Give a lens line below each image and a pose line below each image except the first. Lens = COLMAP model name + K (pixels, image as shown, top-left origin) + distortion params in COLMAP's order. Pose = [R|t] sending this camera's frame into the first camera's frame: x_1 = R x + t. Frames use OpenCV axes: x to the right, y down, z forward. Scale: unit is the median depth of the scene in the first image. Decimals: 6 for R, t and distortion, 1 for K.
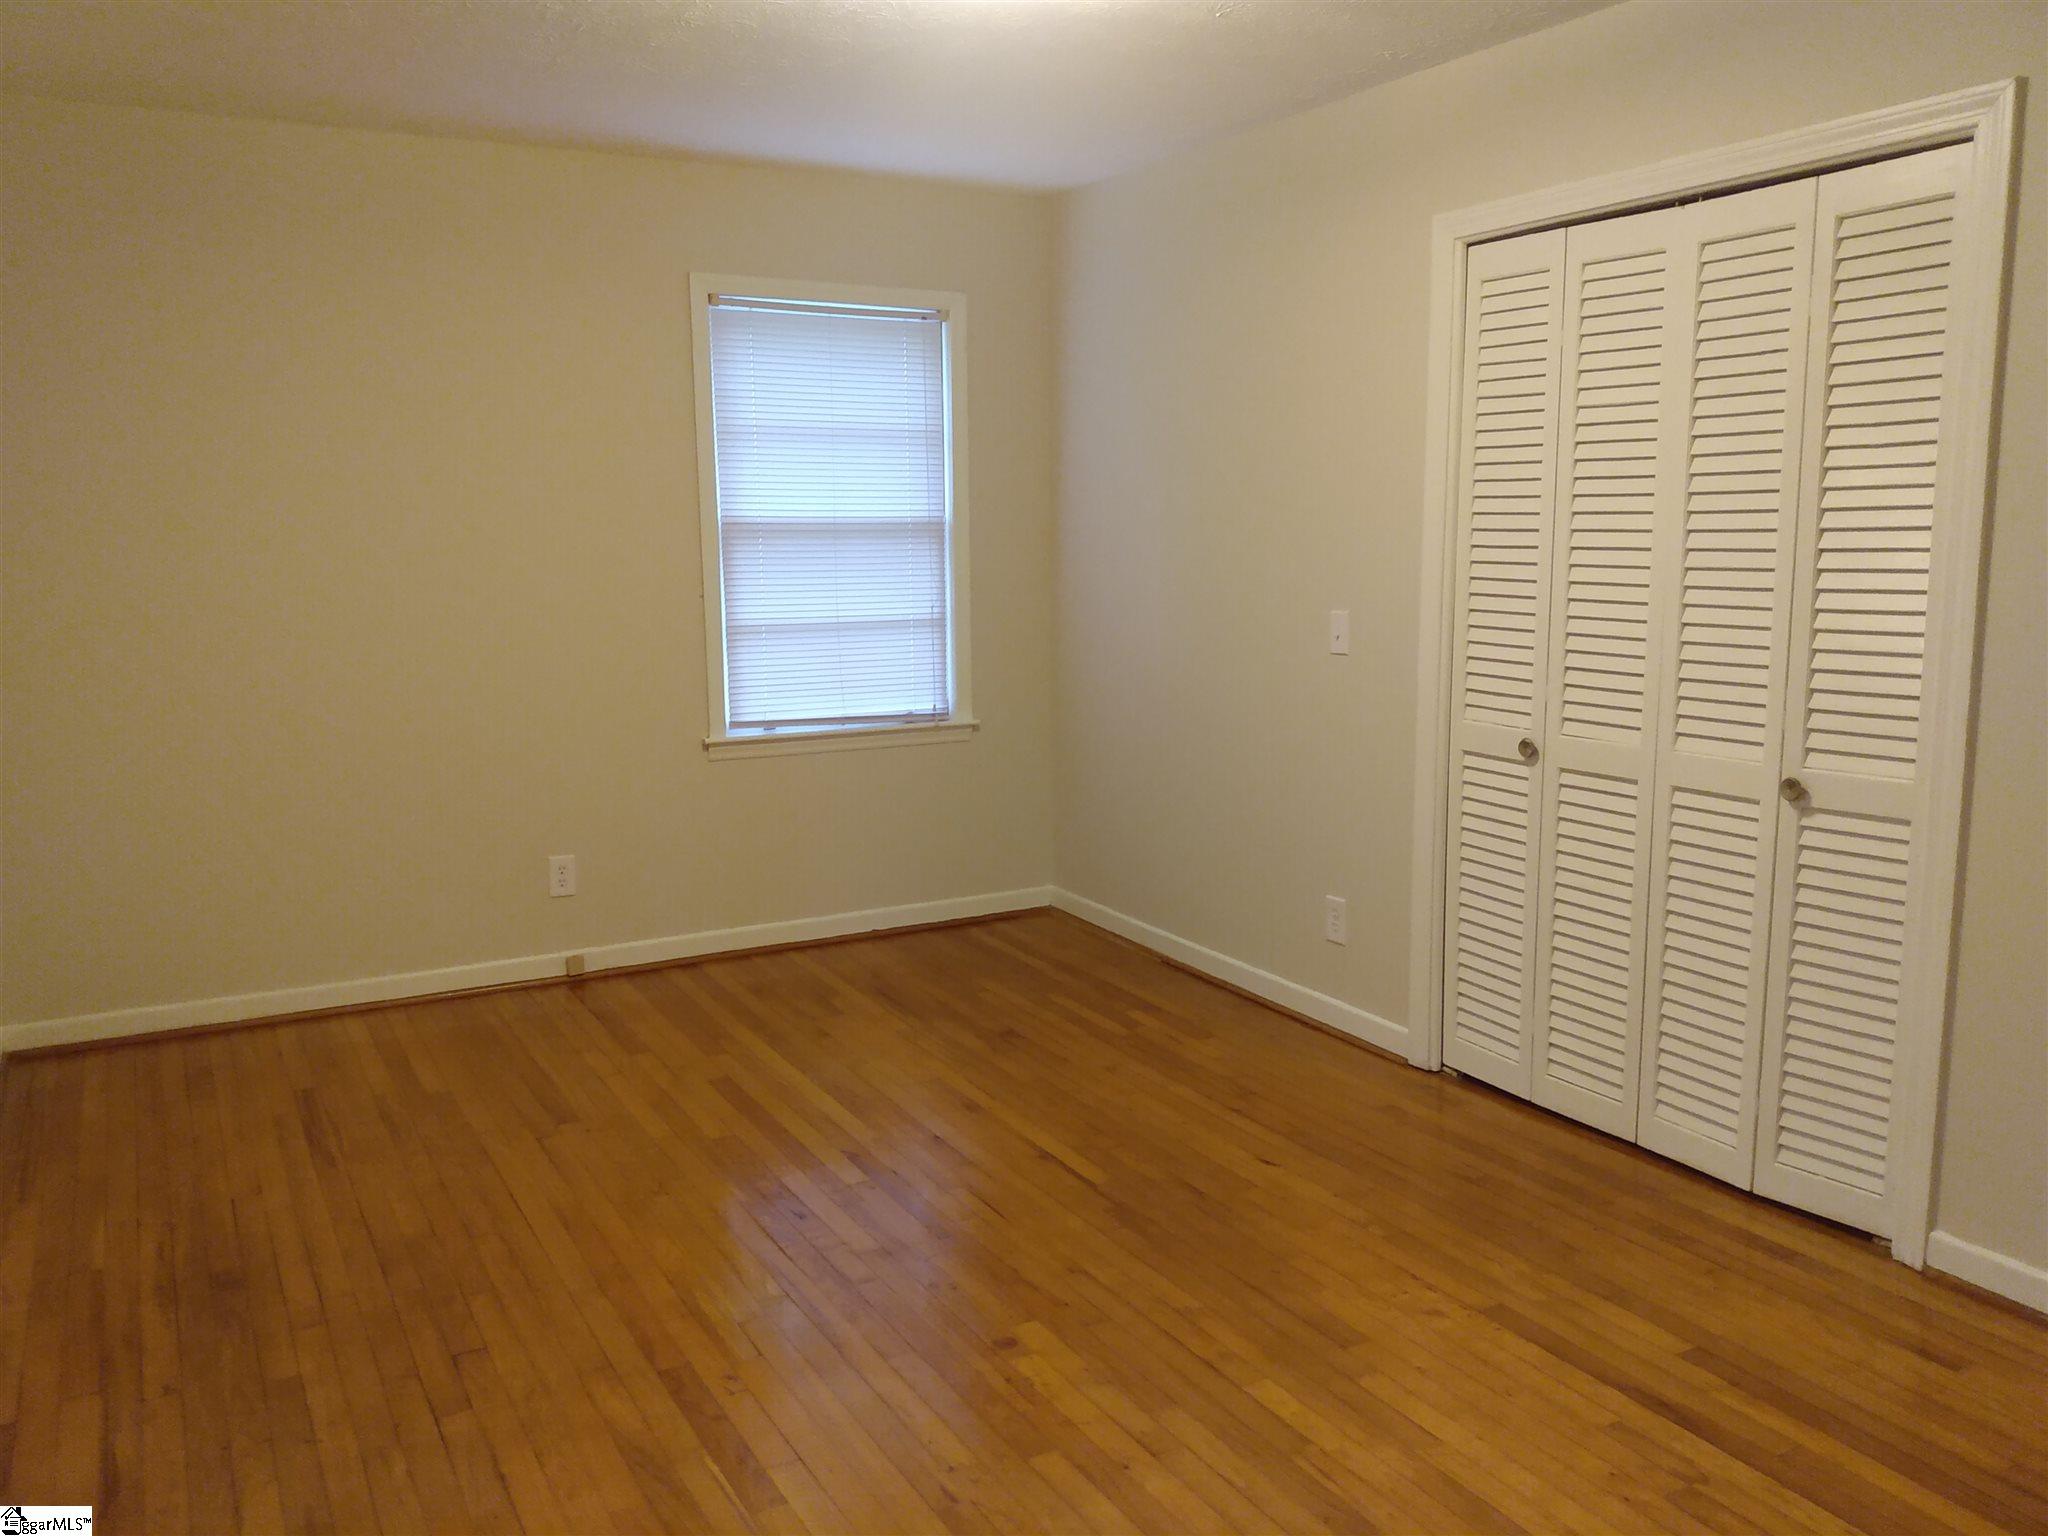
lens RADIAL K [[1620.2, 0, 1024.0], [0, 1620.2, 768.0], [0, 0, 1]] dist [0.075476, -0.105636]
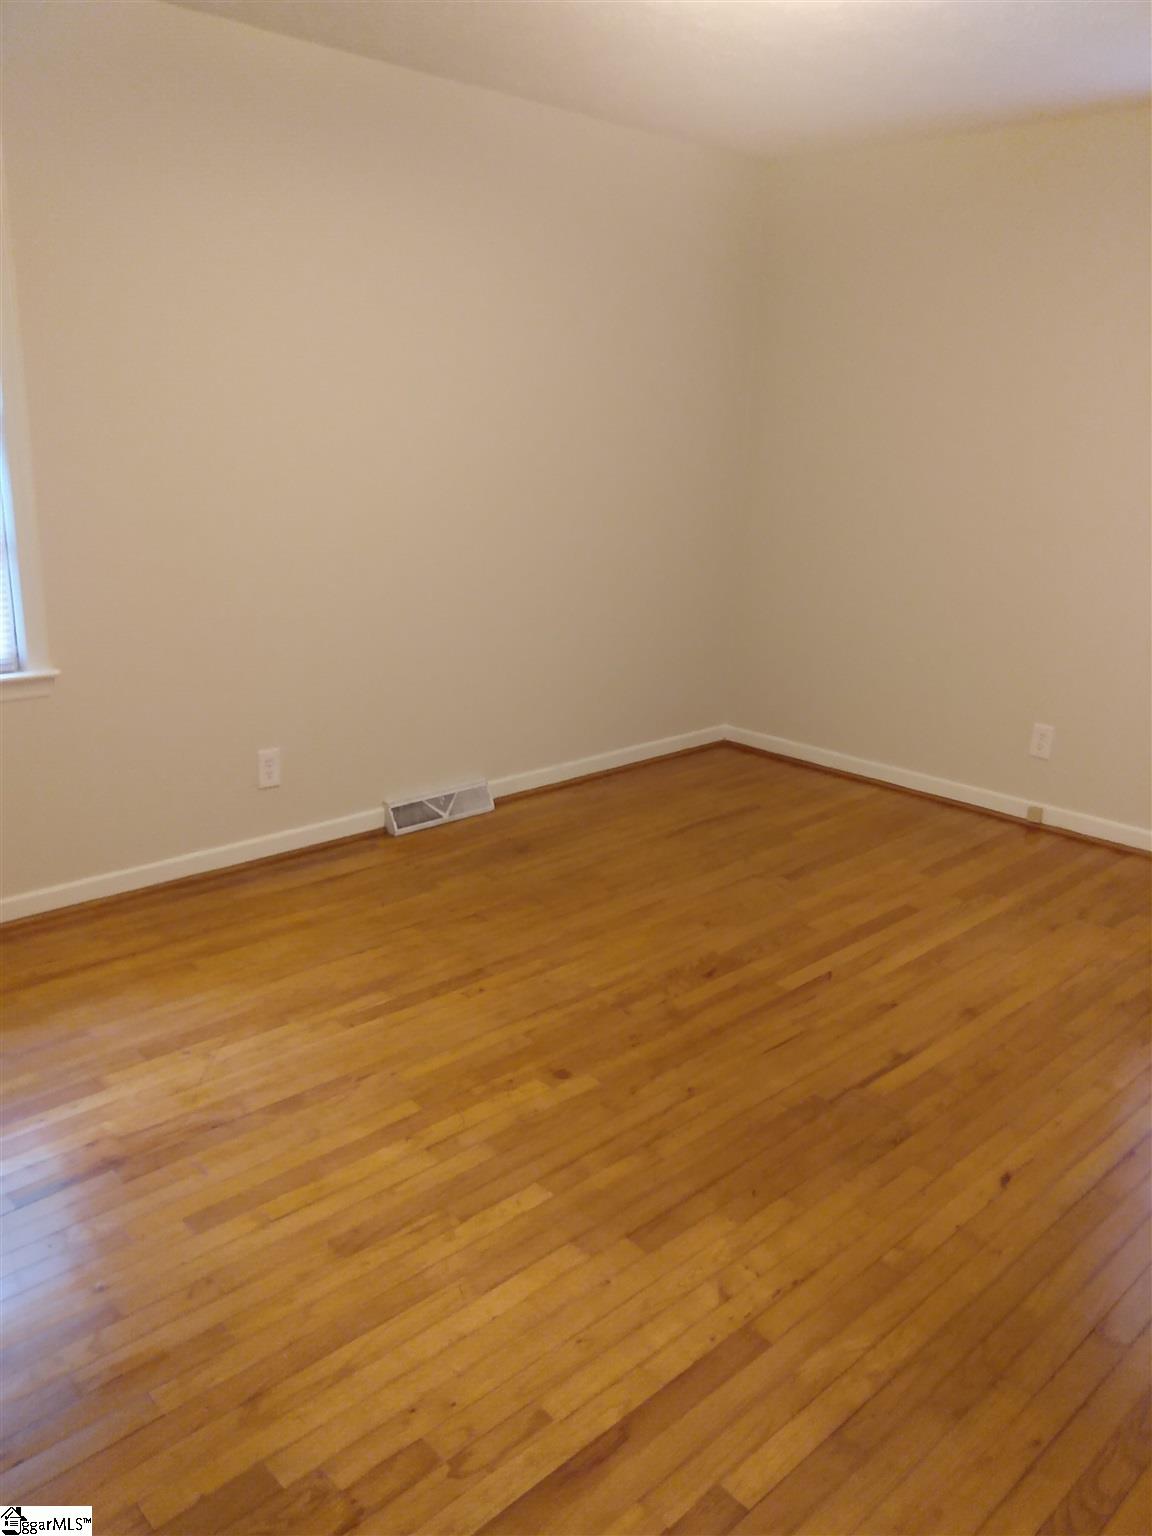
lens RADIAL K [[1215.2, 0, 576.0], [0, 1215.2, 768.0], [0, 0, 1]] dist [0.075476, -0.105636]
pose [[0.246568, 0.282940, -0.926903, 0.752245], [-0.177704, 0.953416, 0.243762, -0.118178], [0.952694, 0.104610, 0.285362, 0.620592]]
